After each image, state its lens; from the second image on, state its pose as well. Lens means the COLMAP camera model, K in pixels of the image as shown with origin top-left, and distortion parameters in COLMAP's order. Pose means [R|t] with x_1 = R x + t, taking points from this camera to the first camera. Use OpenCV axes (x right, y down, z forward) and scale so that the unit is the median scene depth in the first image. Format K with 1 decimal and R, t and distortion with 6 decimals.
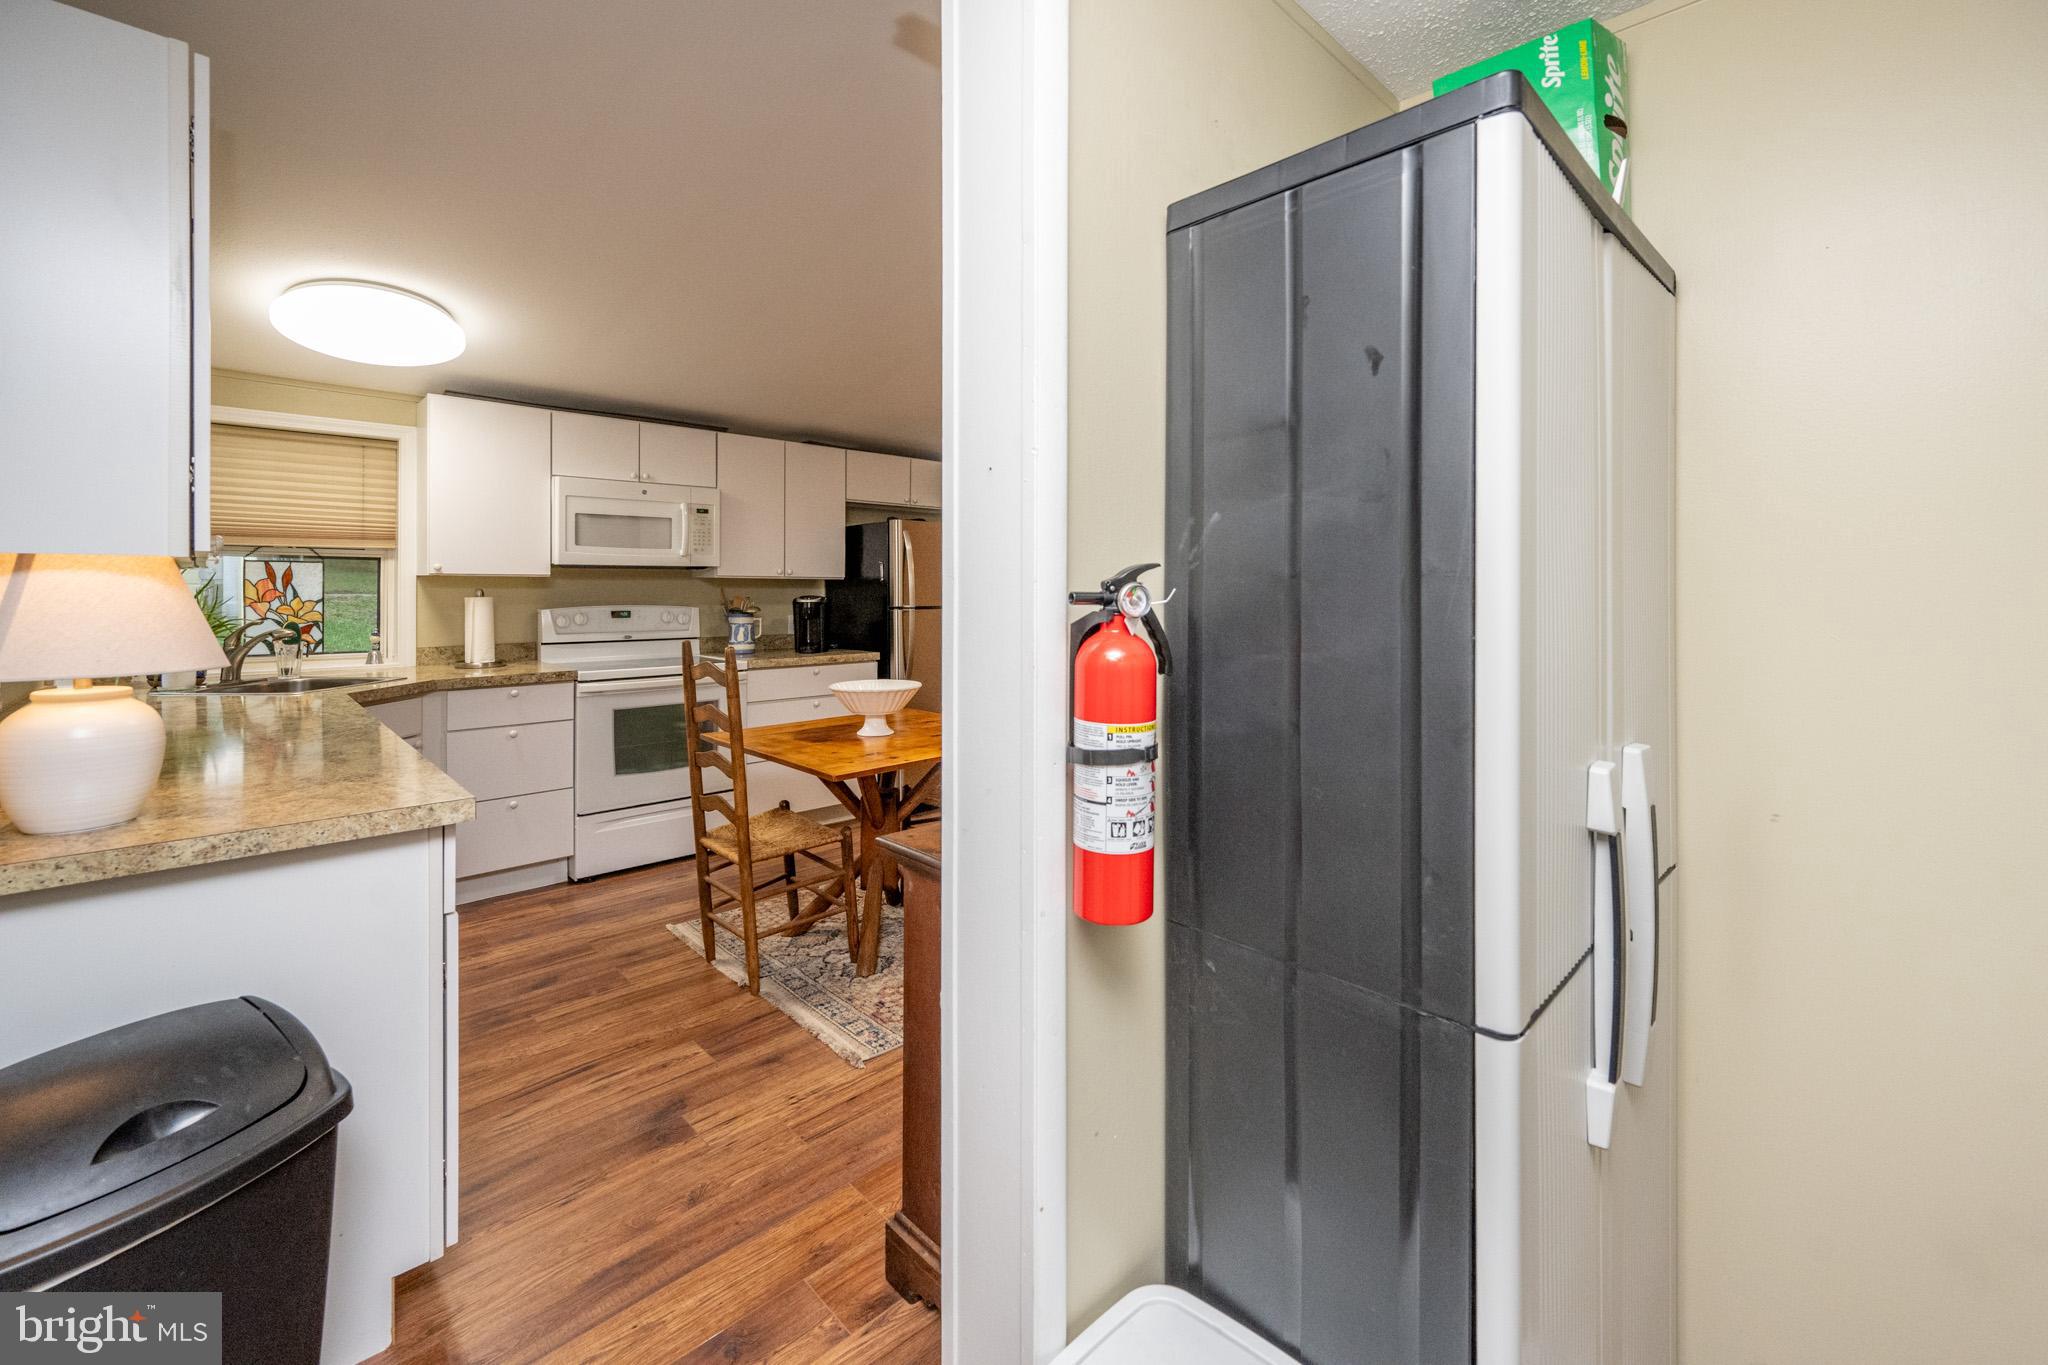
lens RADIAL K [[839.6, 0, 1024.5], [0, 839.6, 593.1], [0, 0, 1]] dist [-0.000572, -0.000054]
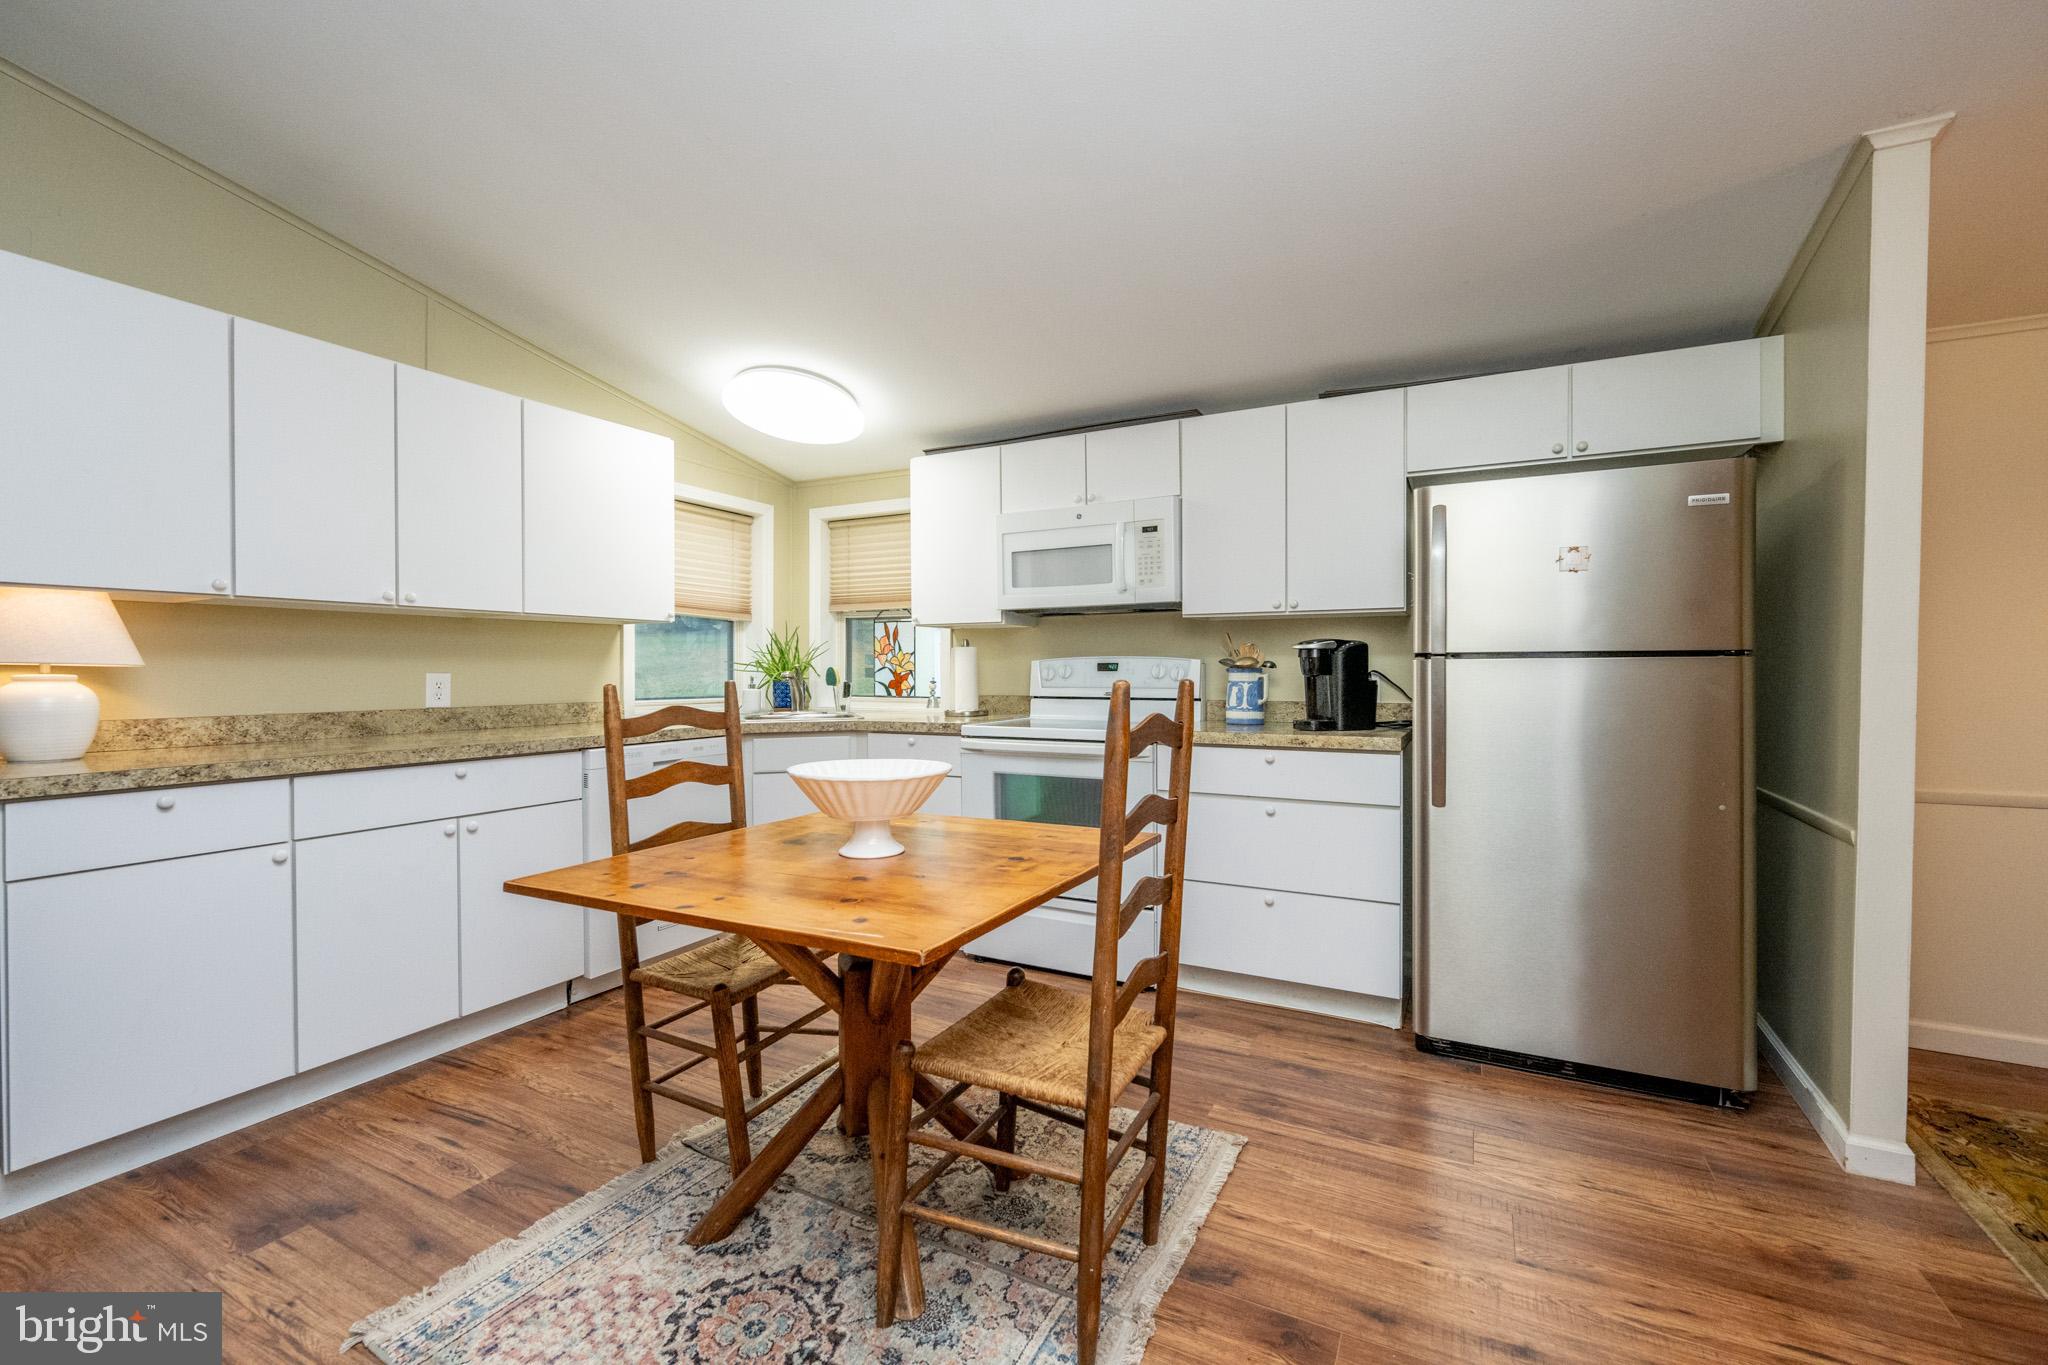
lens RADIAL K [[825.0, 0, 1026.7], [0, 825.0, 679.3], [0, 0, 1]] dist [-0.001208, 0.000003]
pose [[0.328624, 0.008457, -0.944423, 0.314425], [0.000255, 0.999959, 0.009043, 0.034040], [0.944461, -0.003212, 0.328608, 0.730394]]
